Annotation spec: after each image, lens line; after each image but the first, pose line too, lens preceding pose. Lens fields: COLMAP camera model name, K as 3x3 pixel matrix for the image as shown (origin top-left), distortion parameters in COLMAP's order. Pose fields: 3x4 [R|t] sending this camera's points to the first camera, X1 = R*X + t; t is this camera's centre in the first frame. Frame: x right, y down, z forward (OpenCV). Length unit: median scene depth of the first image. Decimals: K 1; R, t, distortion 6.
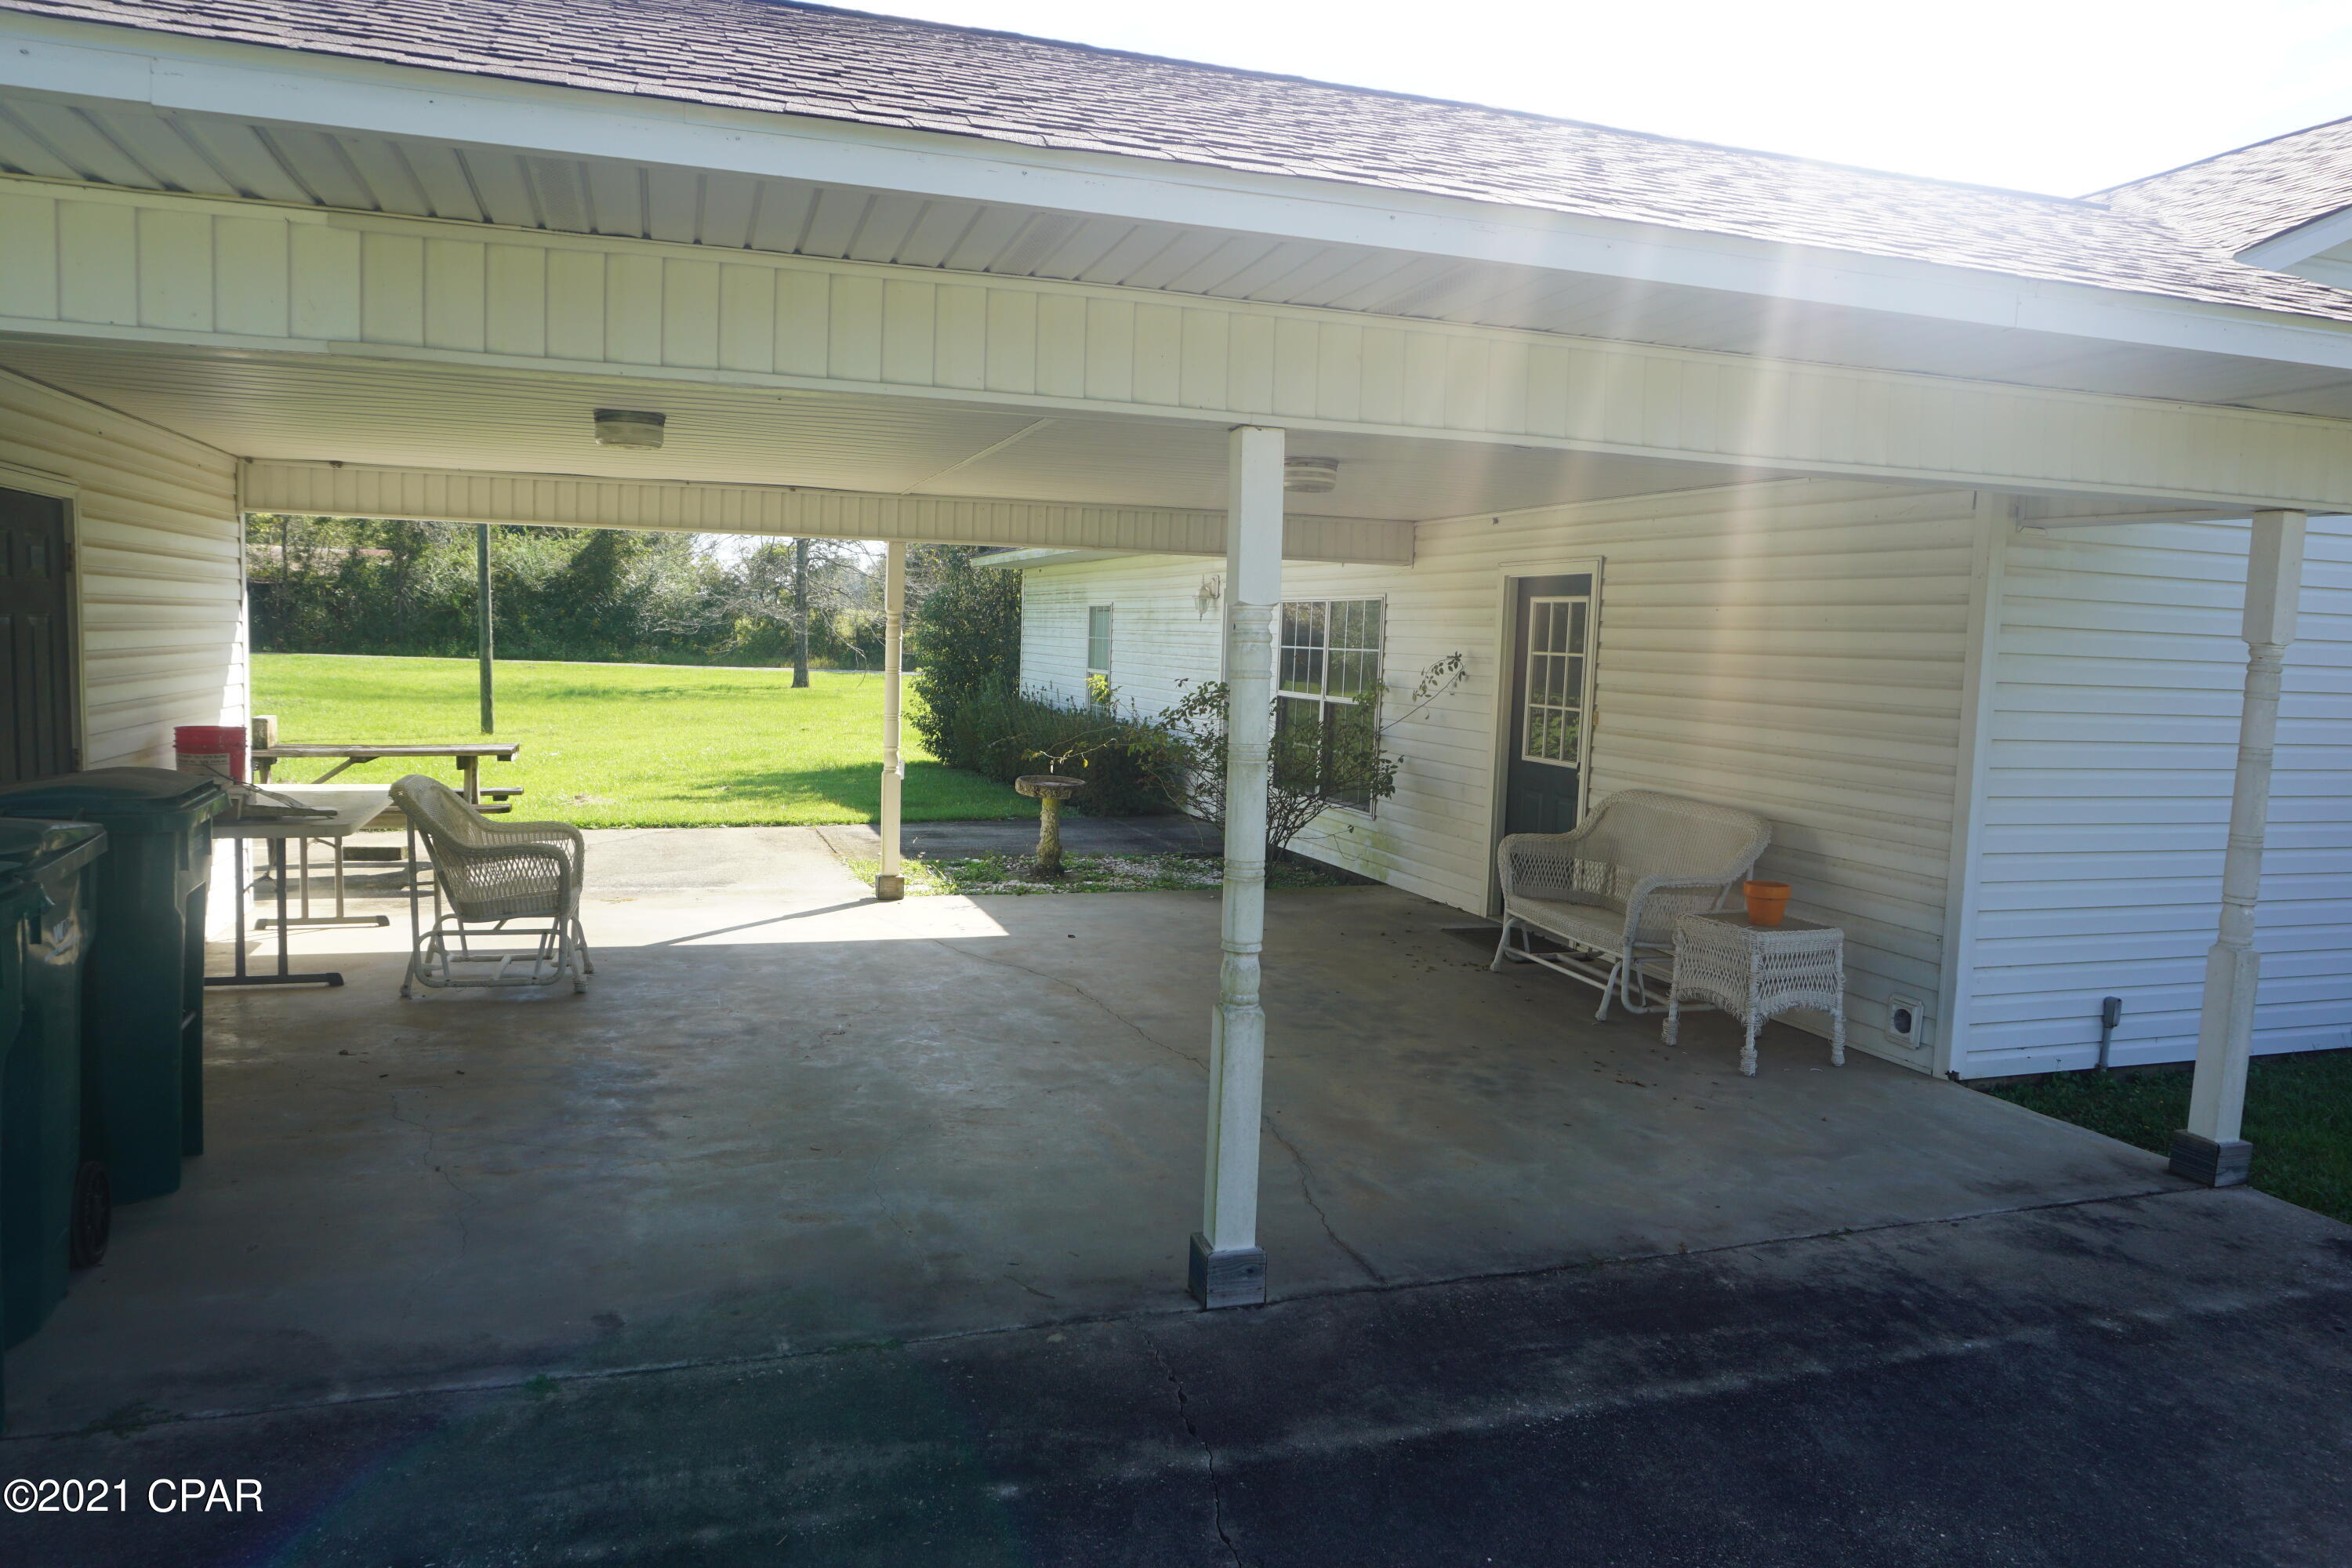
lens RADIAL K [[1567.0, 0, 1163.3], [0, 1567.0, 778.7], [0, 0, 1]] dist [-0.058318, 0.042478]
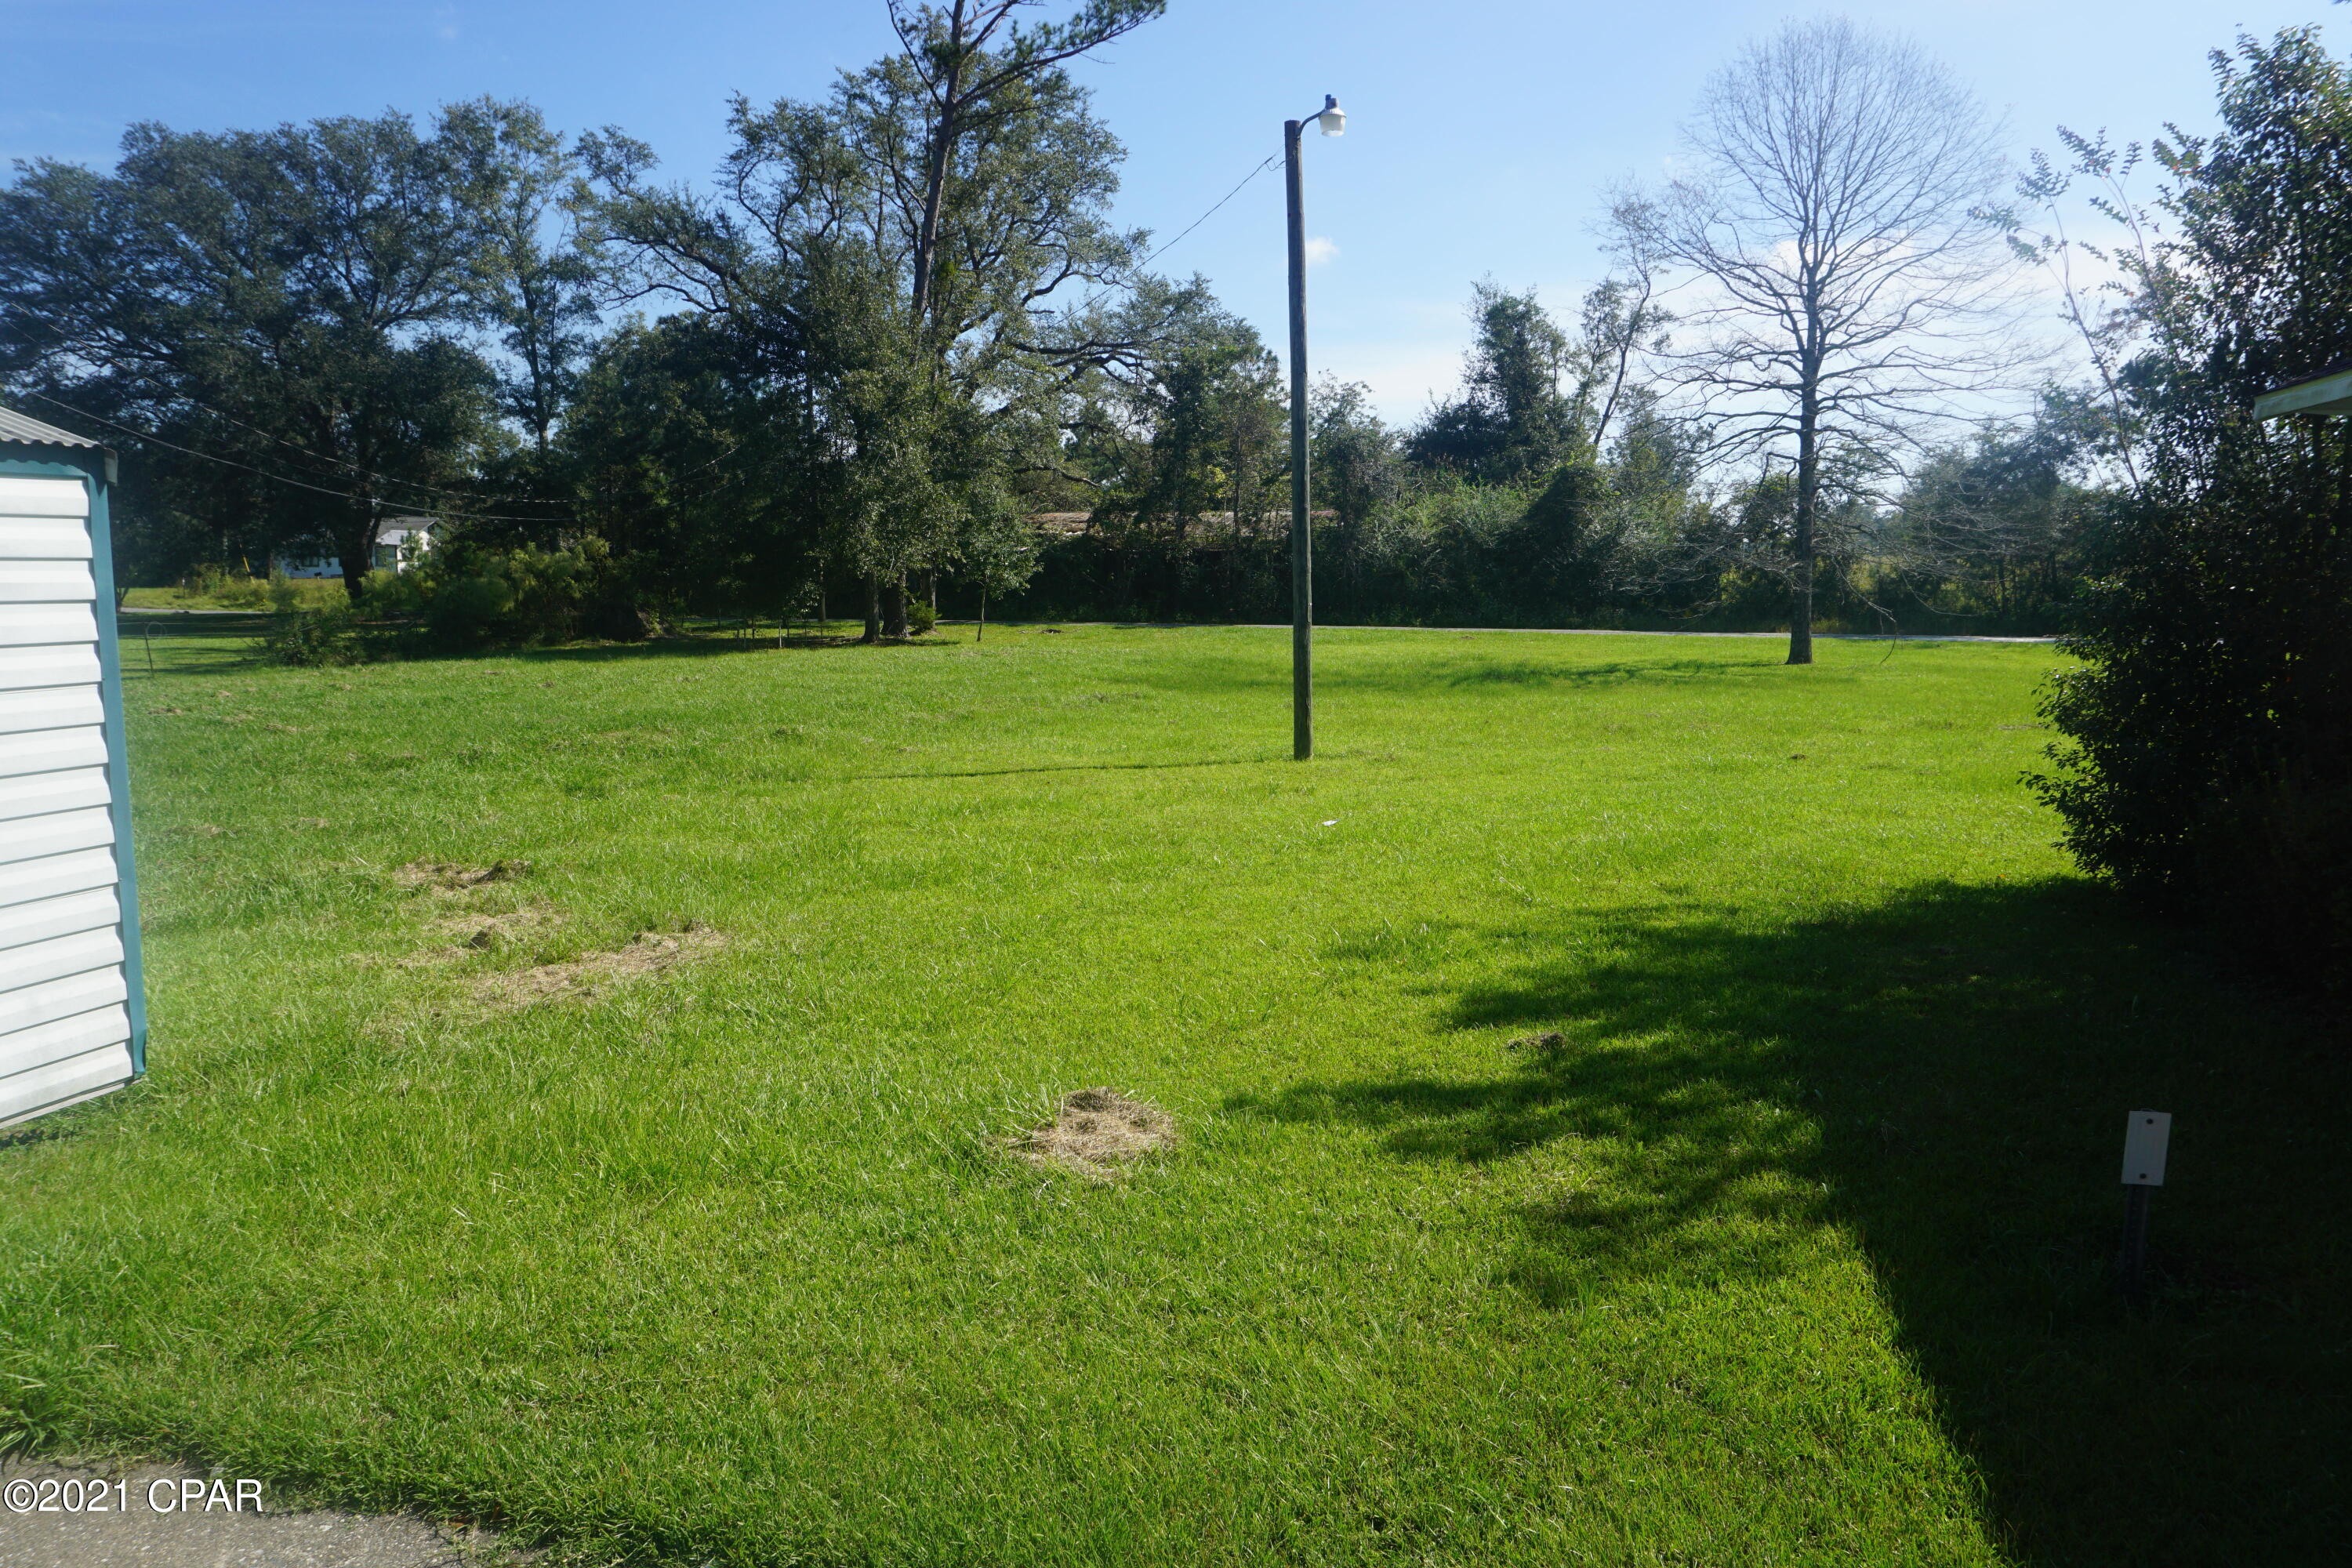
lens RADIAL K [[1567.0, 0, 1172.1], [0, 1567.0, 767.3], [0, 0, 1]] dist [-0.058318, 0.042478]
pose [[0.817470, 0.034500, -0.574937, -0.041495], [-0.022486, 0.999355, 0.027995, -0.018875], [0.575532, -0.009957, 0.817719, 0.186903]]
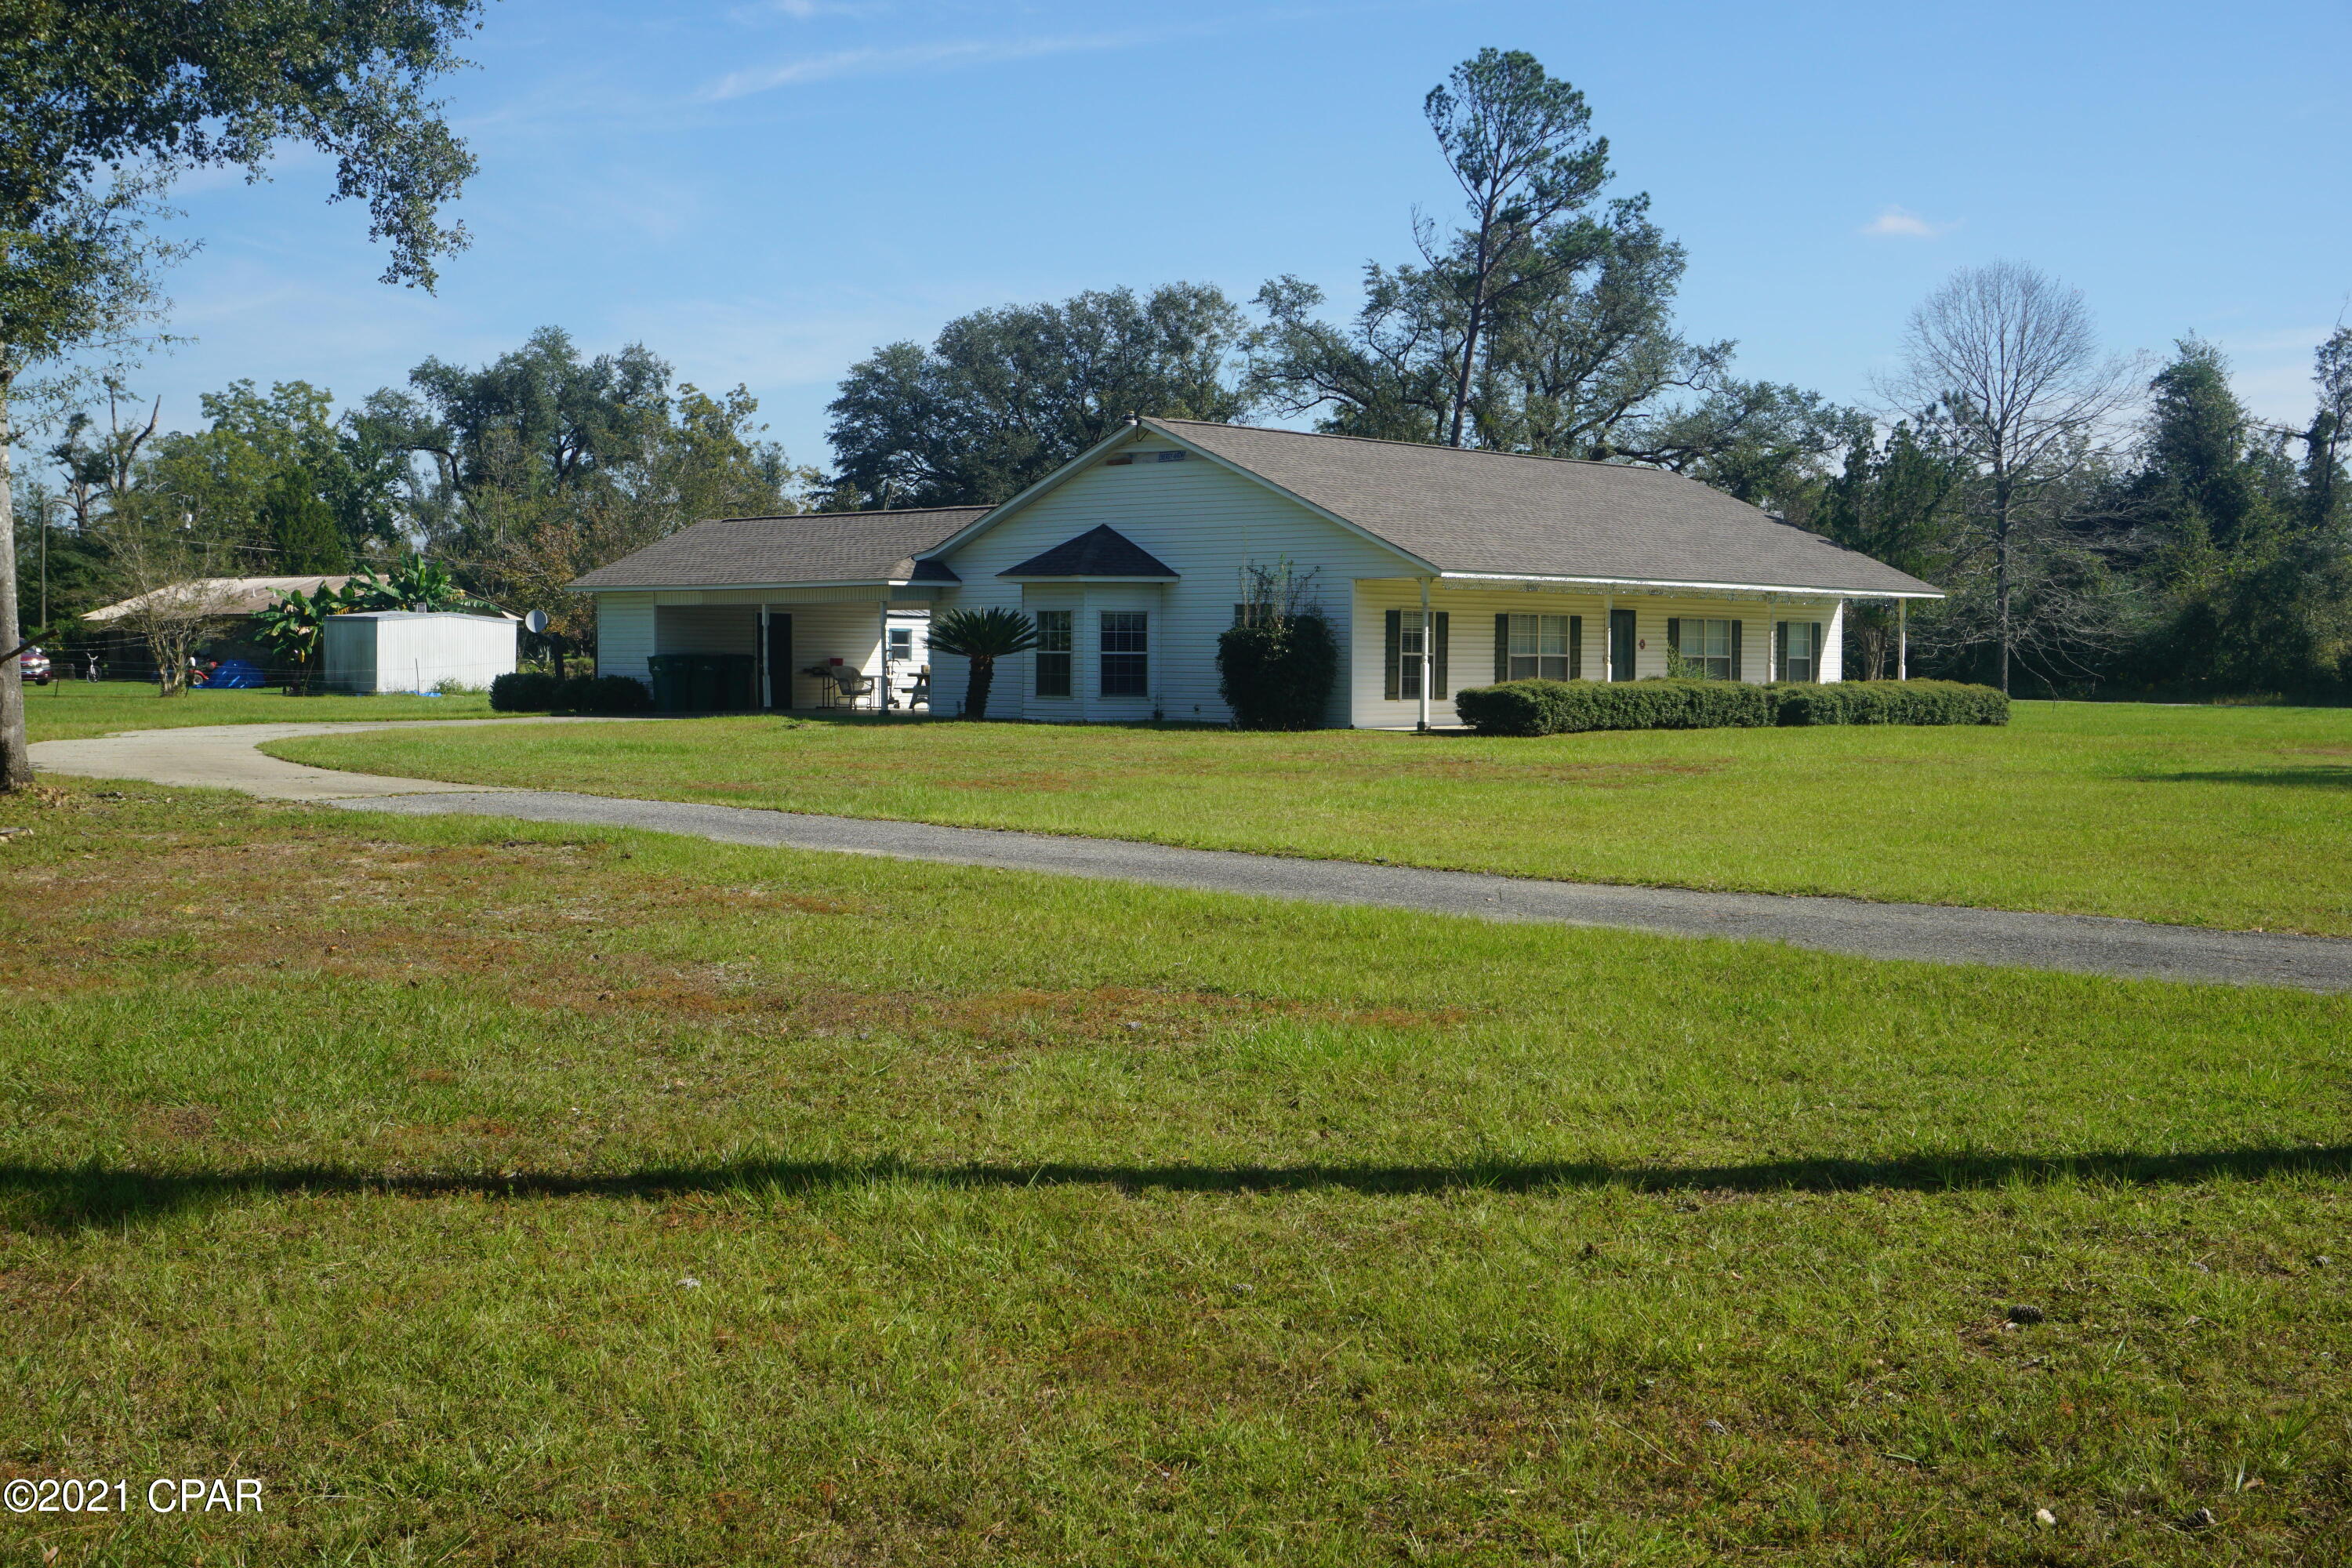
lens RADIAL K [[2656.6, 0, 1160.4], [0, 2656.6, 795.3], [0, 0, 1]] dist [-0.014573, 0.000000]
pose [[0.482963, 0.013803, -0.875532, 0.830137], [-0.070308, 0.997259, -0.023061, 0.060297], [0.872813, 0.072695, 0.482610, -0.248600]]
